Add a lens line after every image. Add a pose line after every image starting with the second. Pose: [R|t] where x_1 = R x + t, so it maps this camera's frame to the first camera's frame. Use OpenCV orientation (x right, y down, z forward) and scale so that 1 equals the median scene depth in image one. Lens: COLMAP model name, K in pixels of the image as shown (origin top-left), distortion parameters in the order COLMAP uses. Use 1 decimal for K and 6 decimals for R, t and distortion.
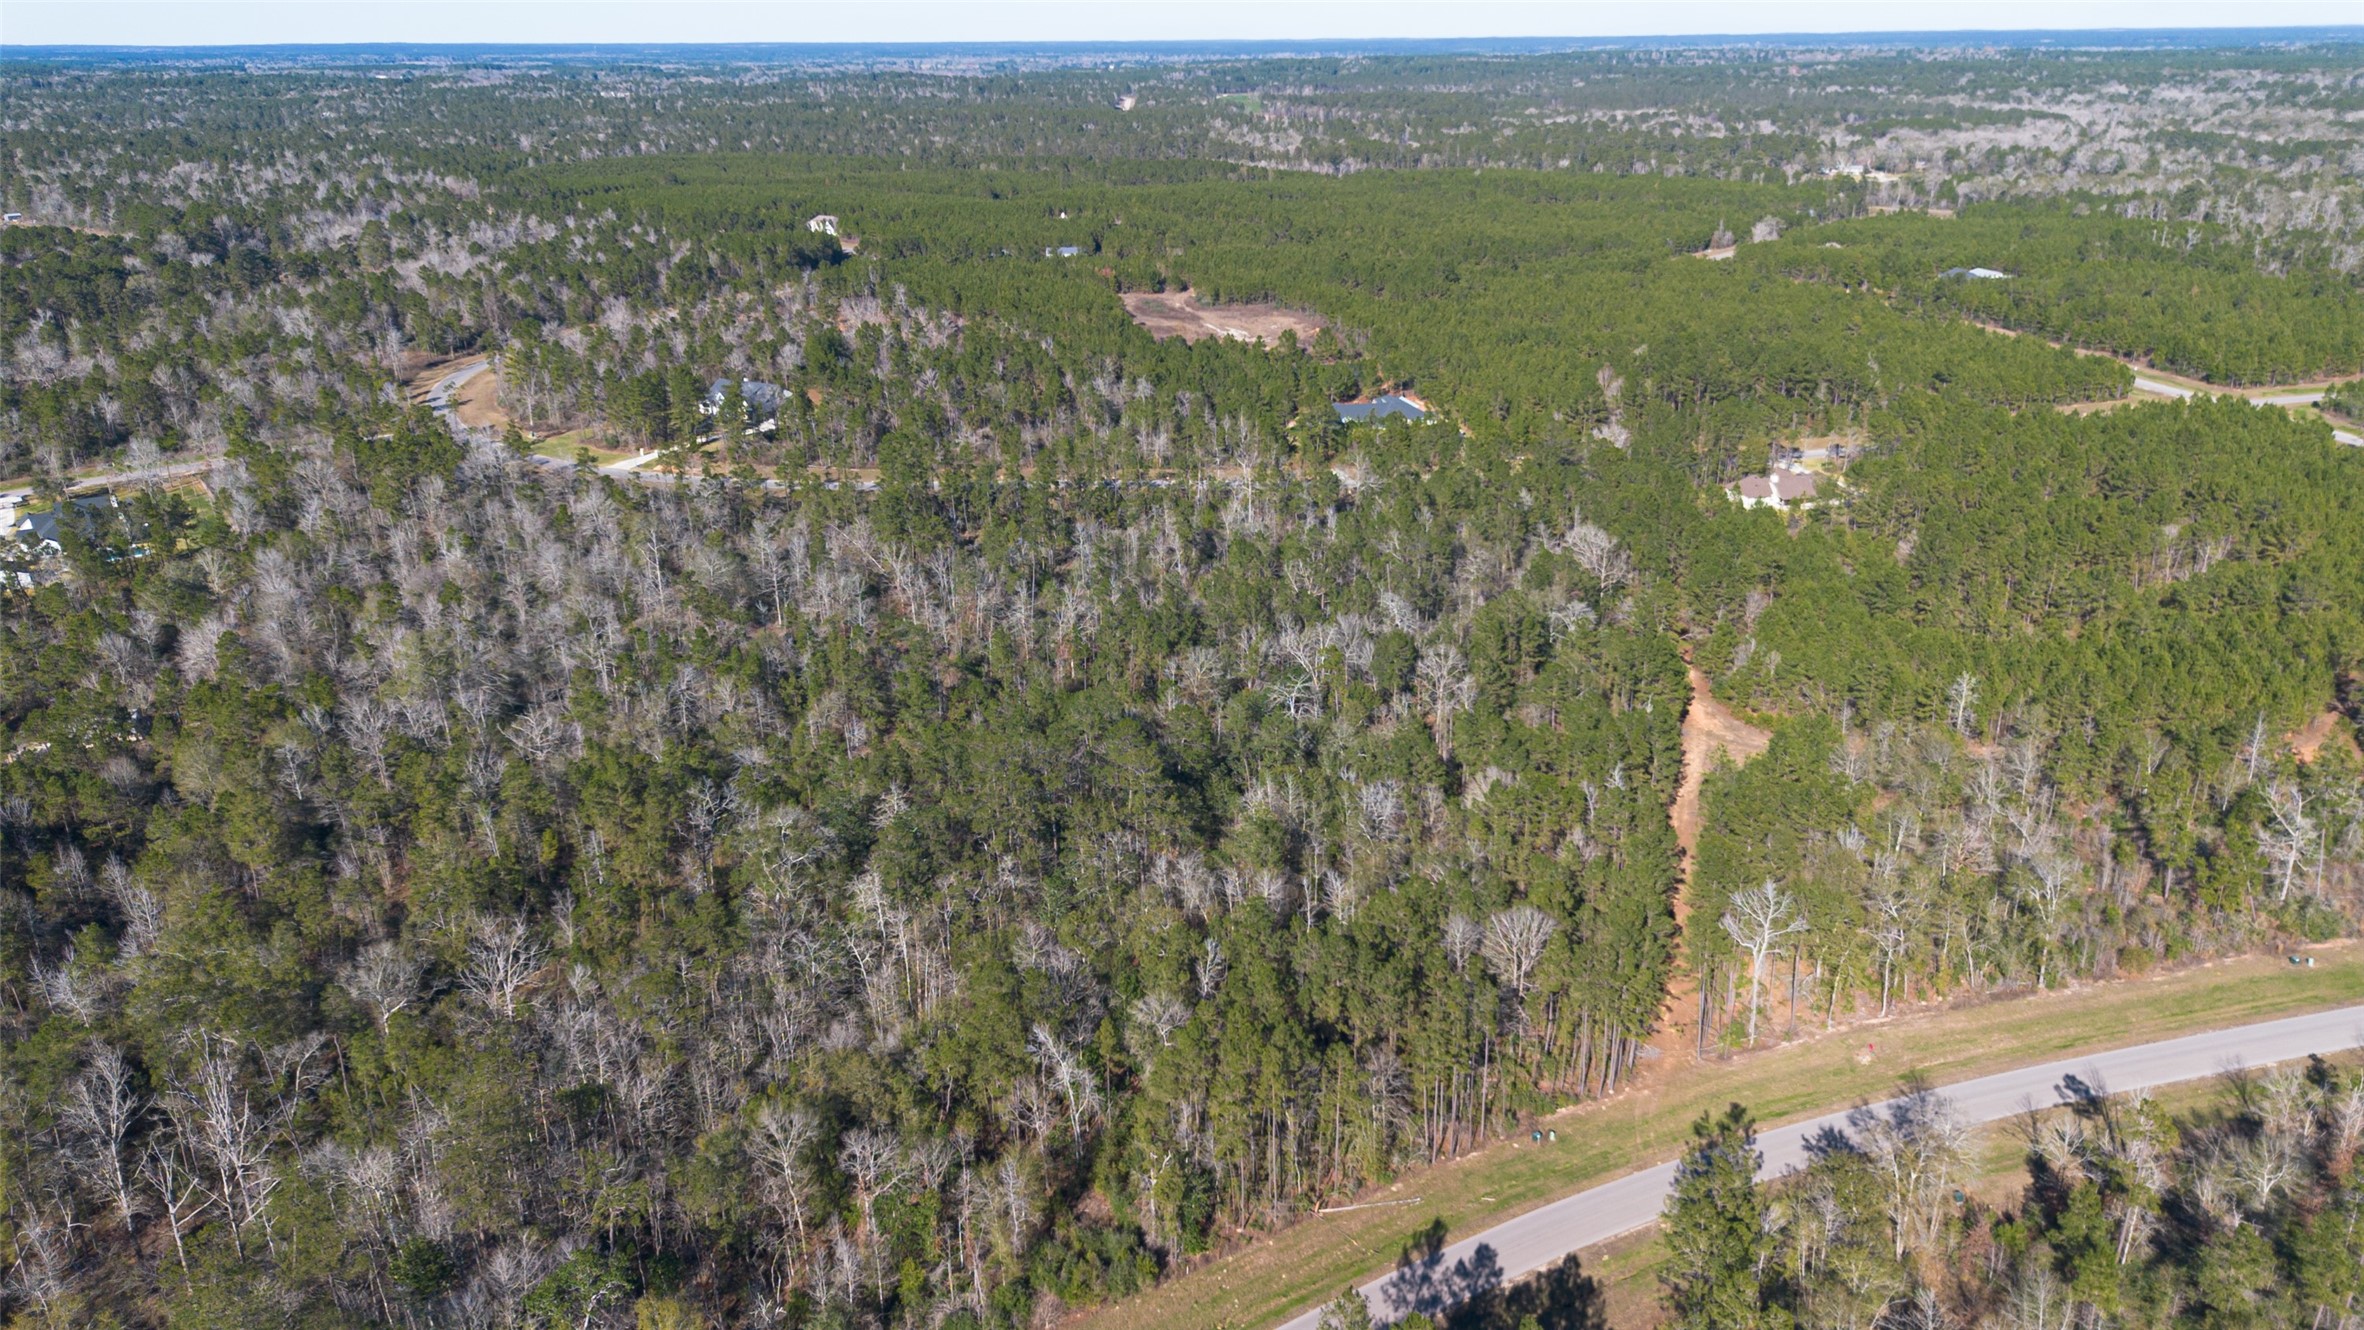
lens RADIAL K [[1673.3, 0, 1182.0], [0, 1673.3, 665.0], [0, 0, 1]] dist [0.059269, -0.052441]
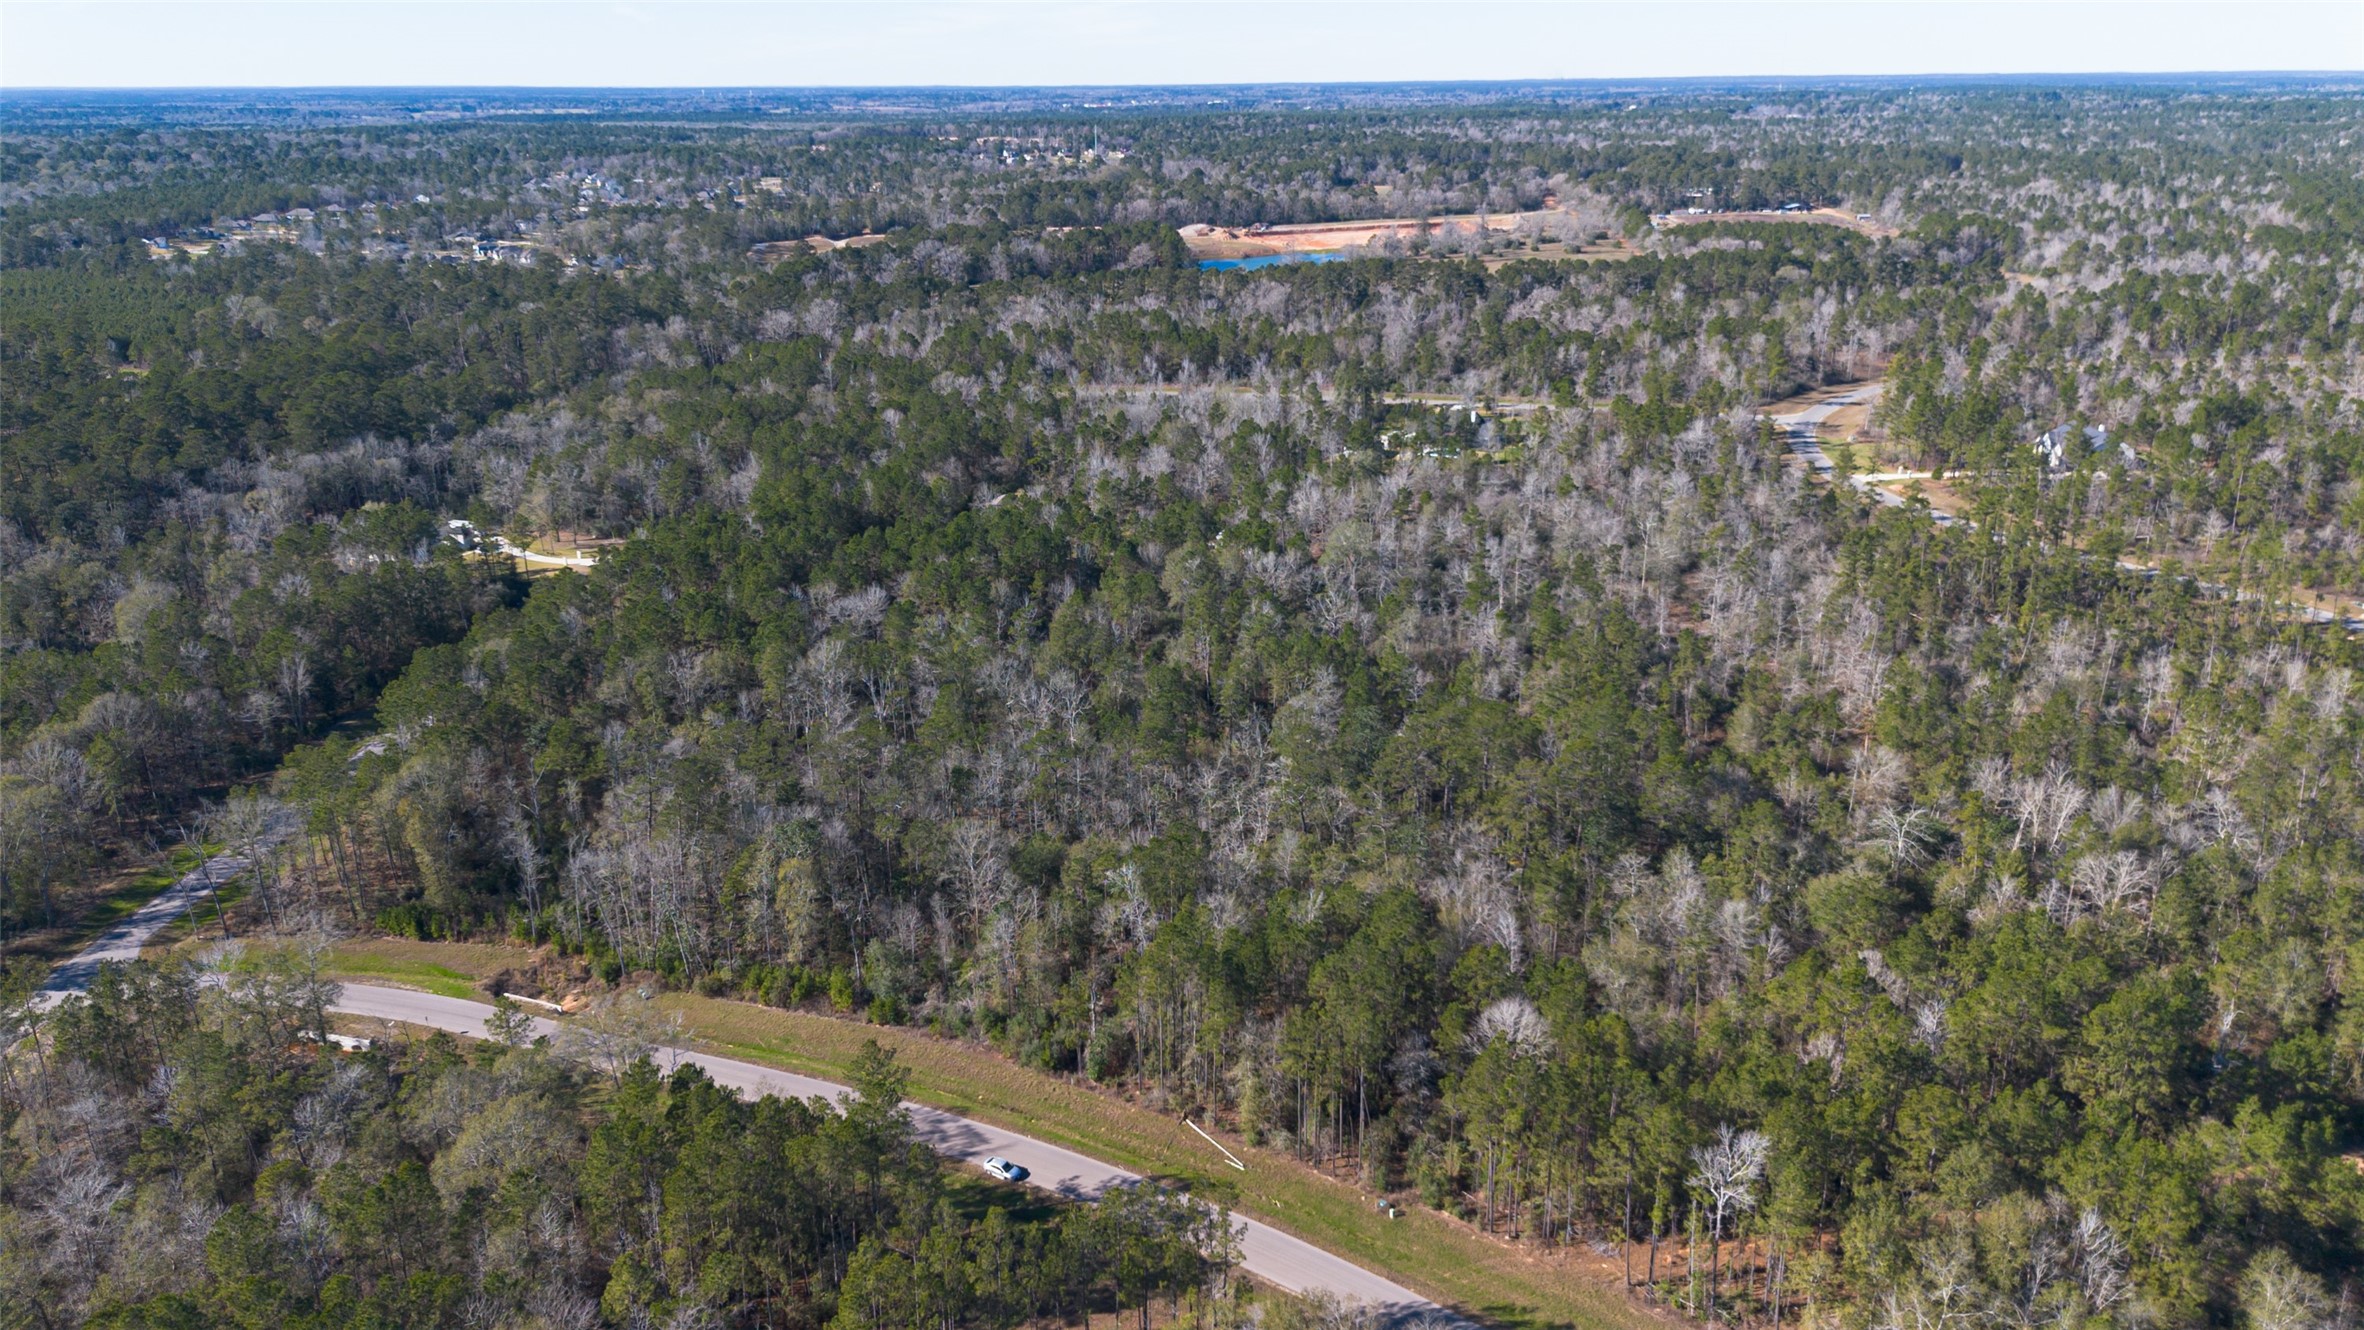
lens RADIAL K [[1669.3, 0, 1182.0], [0, 1669.3, 665.0], [0, 0, 1]] dist [0.080975, -0.091919]
pose [[0.454050, 0.298637, -0.839437, 0.358416], [-0.309639, 0.936319, 0.165620, -0.052121], [0.835441, 0.184723, 0.517605, 0.149990]]
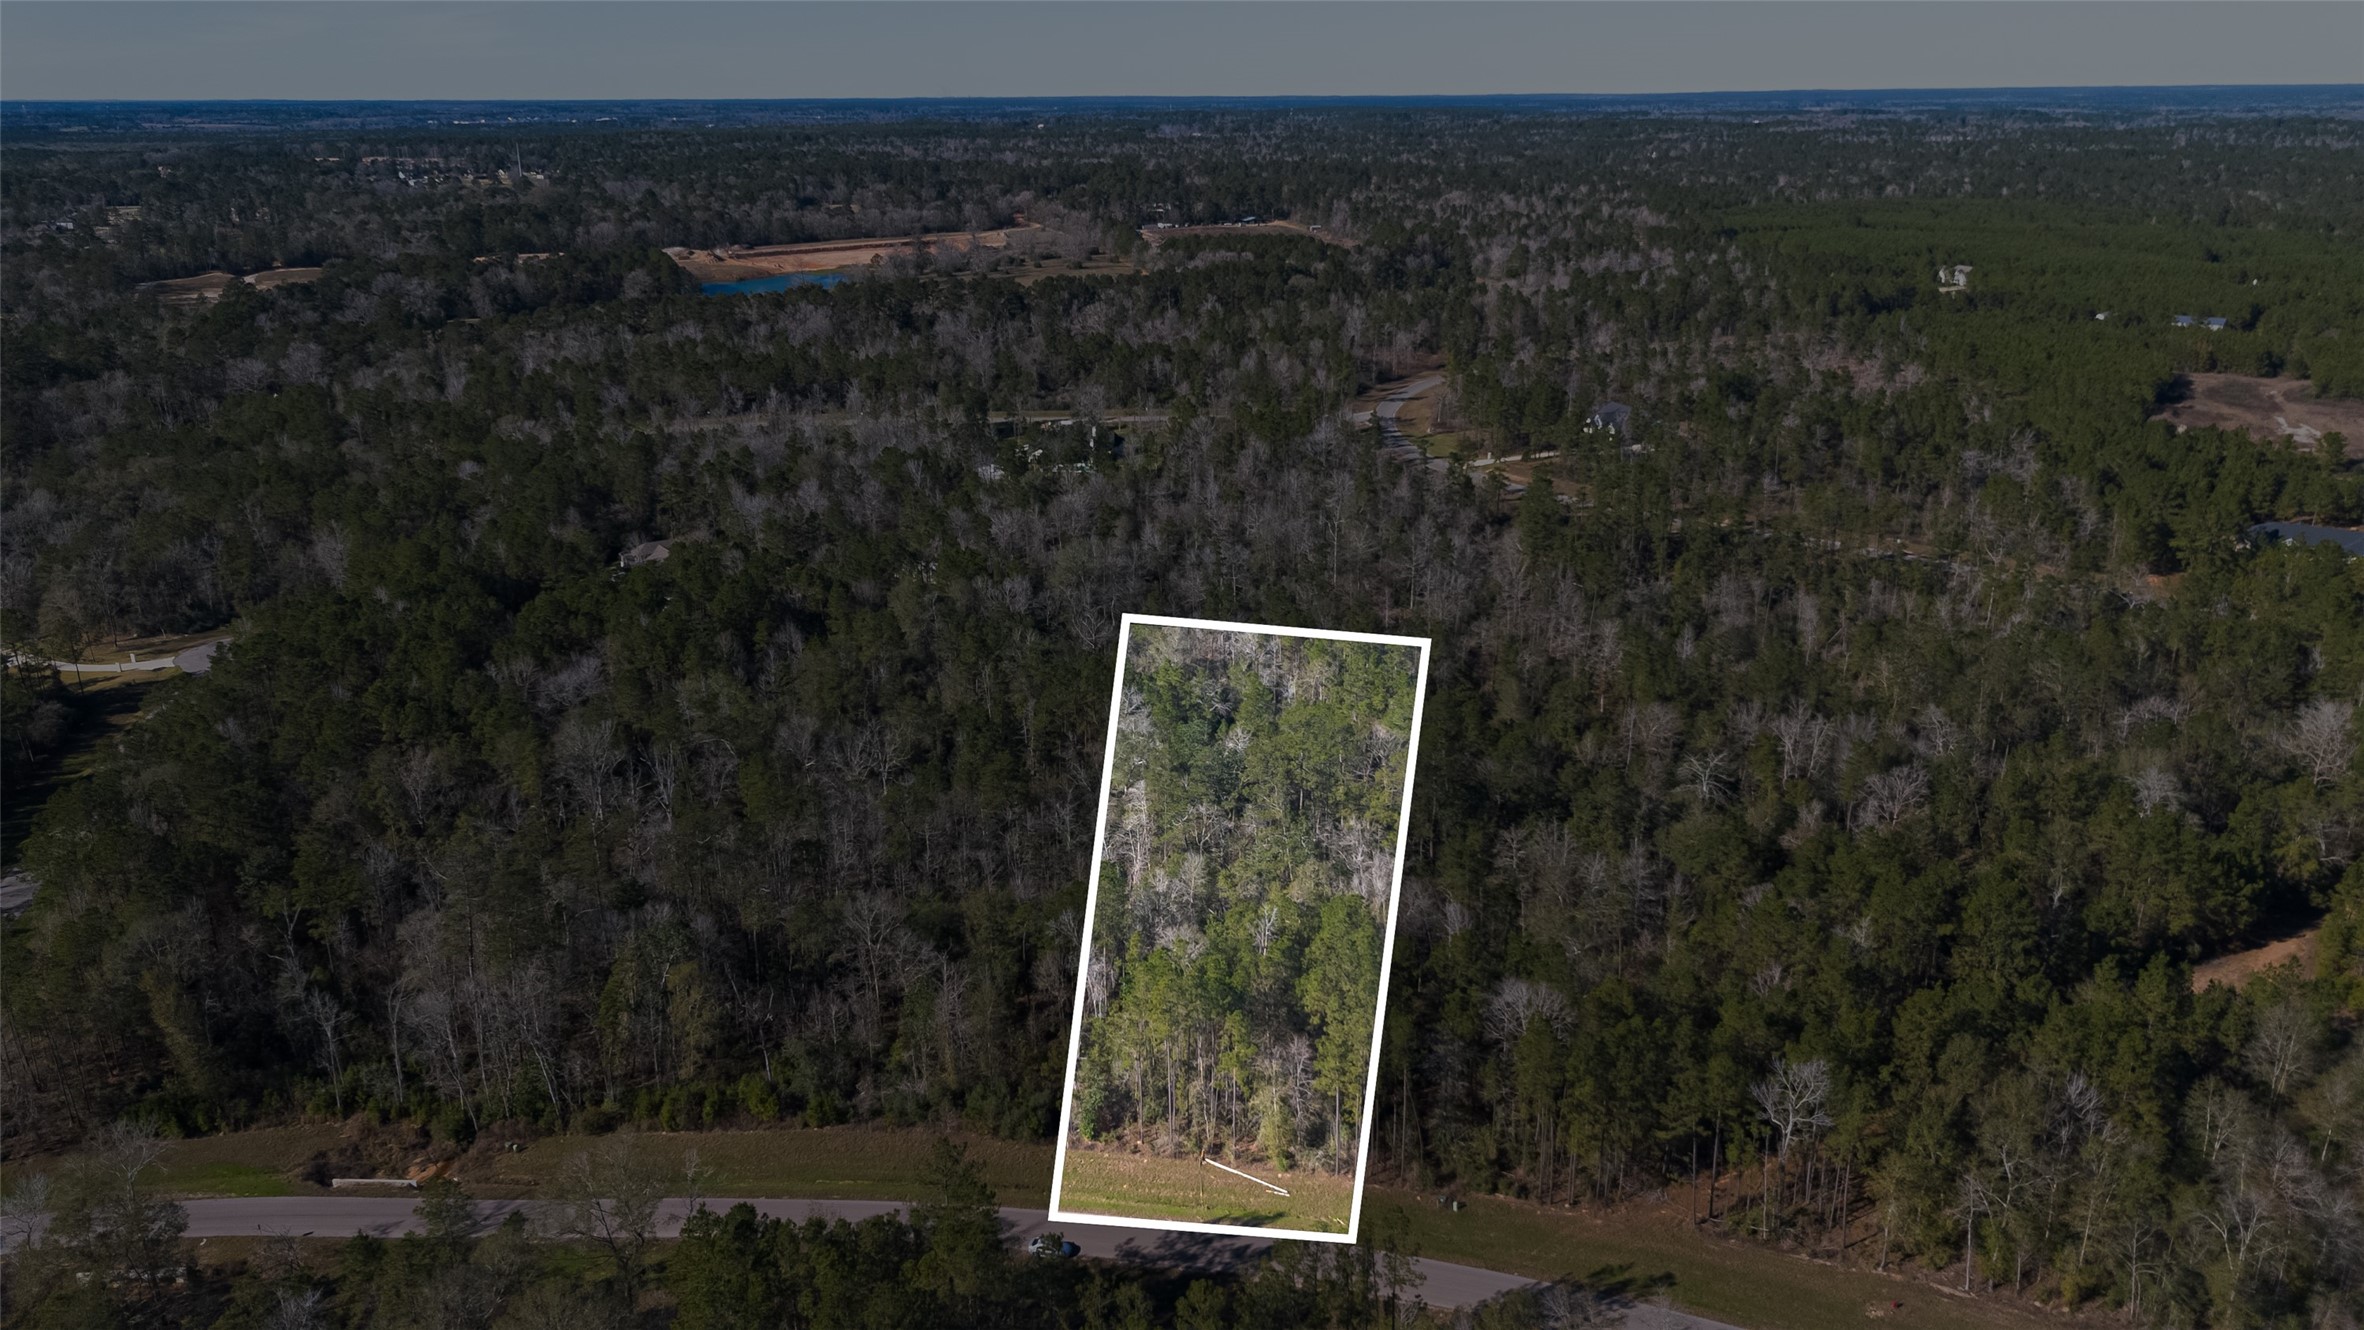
lens RADIAL K [[1673.3, 0, 1182.0], [0, 1673.3, 665.0], [0, 0, 1]] dist [0.059269, -0.052441]
pose [[0.725756, 0.225449, -0.649962, 0.274421], [-0.240971, 0.968233, 0.066774, -0.018842], [0.644369, 0.108160, 0.757027, 0.058419]]
